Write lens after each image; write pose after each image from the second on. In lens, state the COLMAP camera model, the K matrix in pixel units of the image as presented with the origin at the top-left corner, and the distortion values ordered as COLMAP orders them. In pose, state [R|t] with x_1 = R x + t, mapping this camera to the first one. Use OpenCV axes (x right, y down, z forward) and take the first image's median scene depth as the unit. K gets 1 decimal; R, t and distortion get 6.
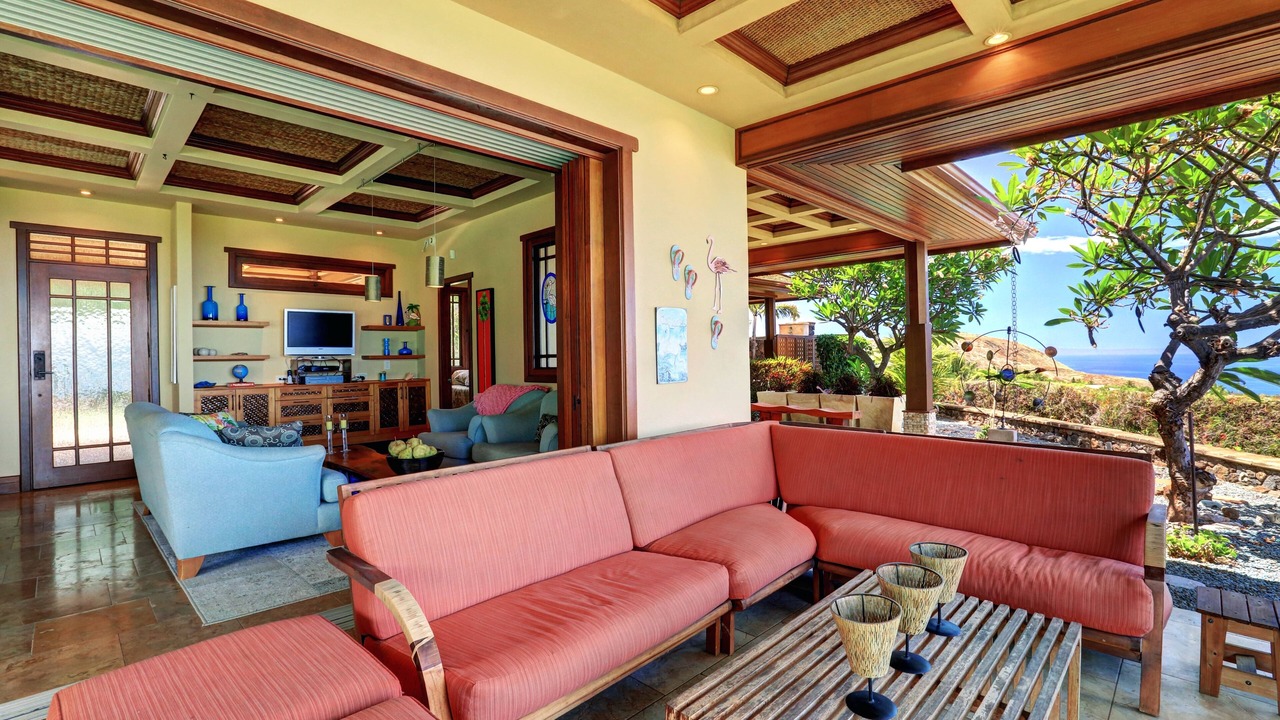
lens RADIAL K [[592.7, 0, 639.6], [0, 592.7, 353.9], [0, 0, 1]] dist [-0.024436, -0.000180]
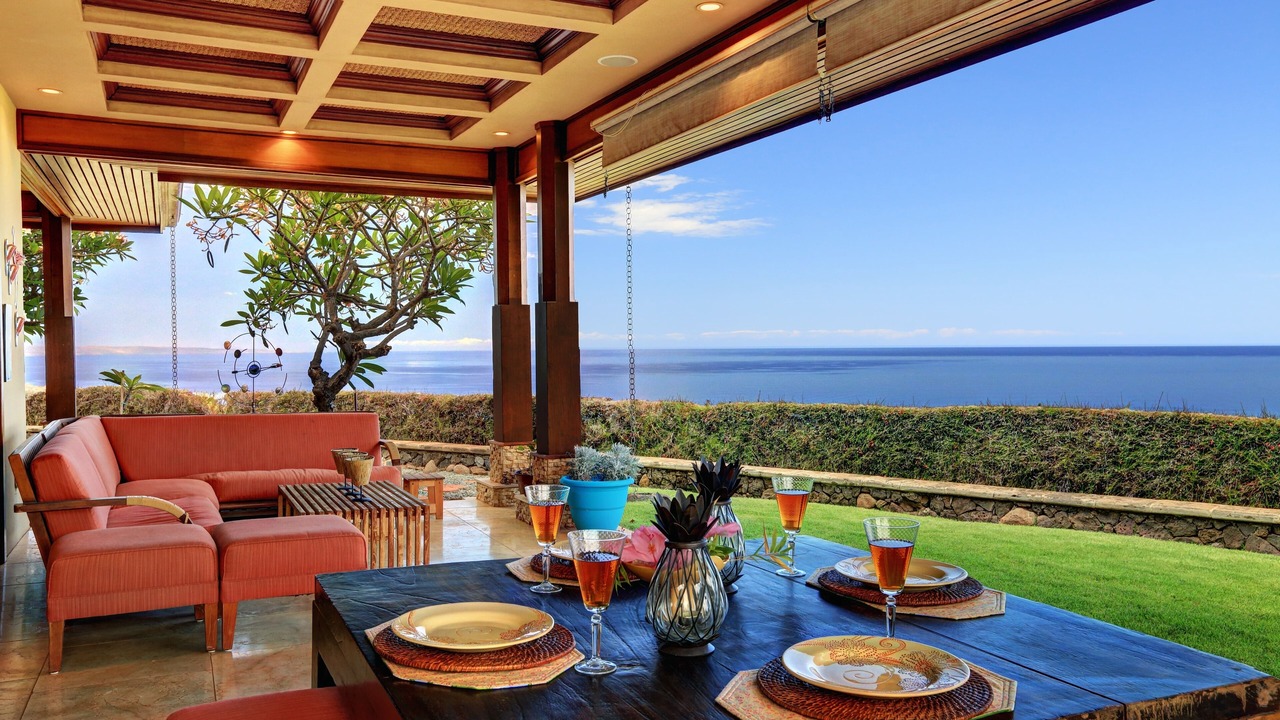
lens RADIAL K [[984.5, 0, 633.2], [0, 984.5, 352.8], [0, 0, 1]] dist [0.025816, -0.005394]
pose [[0.370640, 0.001549, 0.928775, -0.845626], [0.000660, 0.999998, -0.001931, 0.004304], [-0.928776, 0.001329, 0.370638, -0.432275]]
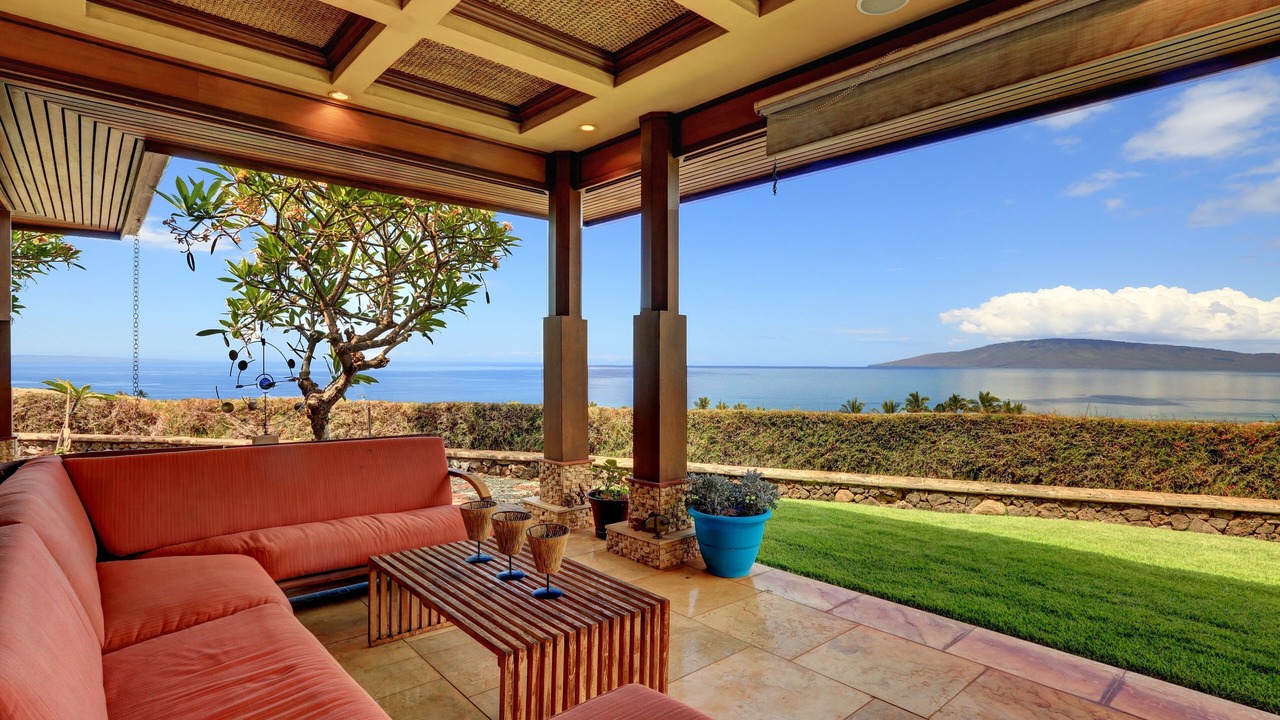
lens RADIAL K [[628.2, 0, 640.3], [0, 628.2, 360.2], [0, 0, 1]] dist [-0.027781, 0.006454]
pose [[0.090092, 0.010208, 0.995881, -0.365239], [-0.007608, 0.999925, -0.009561, -0.001337], [-0.995904, -0.006715, 0.090162, 0.181601]]
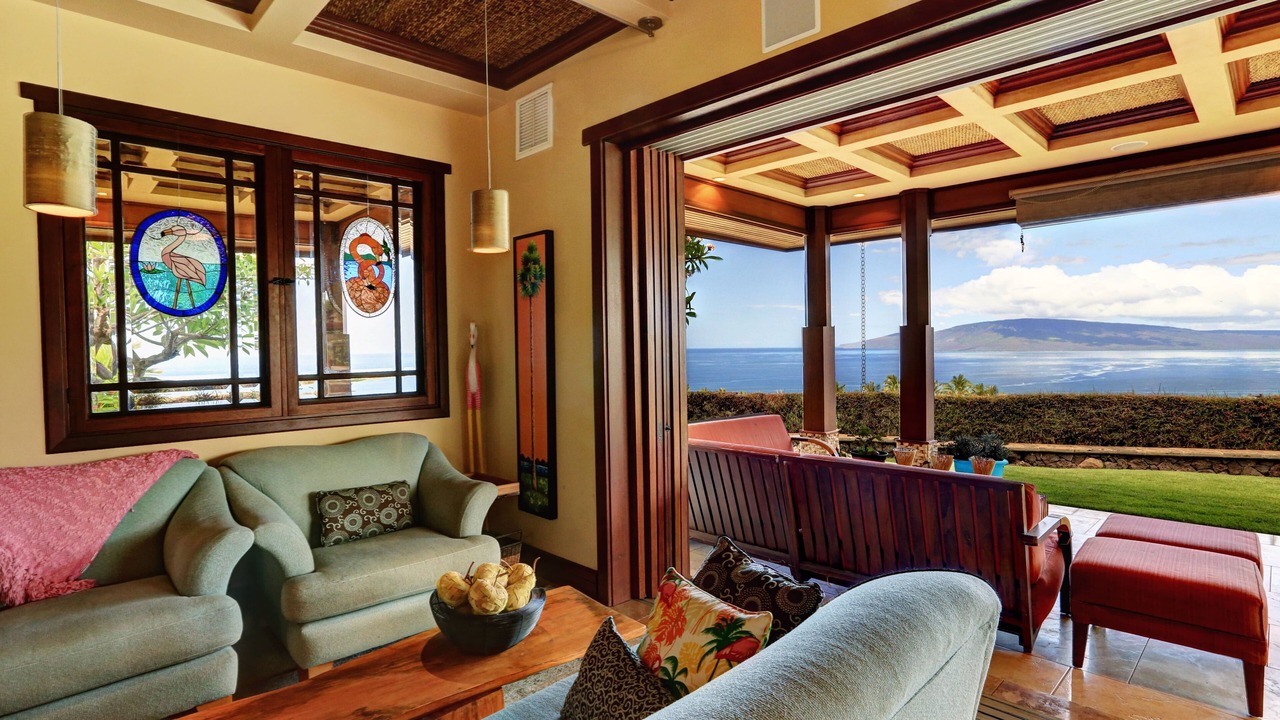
lens RADIAL K [[628.2, 0, 640.0], [0, 628.2, 363.6], [0, 0, 1]] dist [-0.027781, 0.006454]
pose [[0.050008, -0.010600, 0.998693, -0.782805], [0.006537, 0.999926, 0.010286, -0.016561], [-0.998727, 0.006014, 0.050074, 0.728877]]
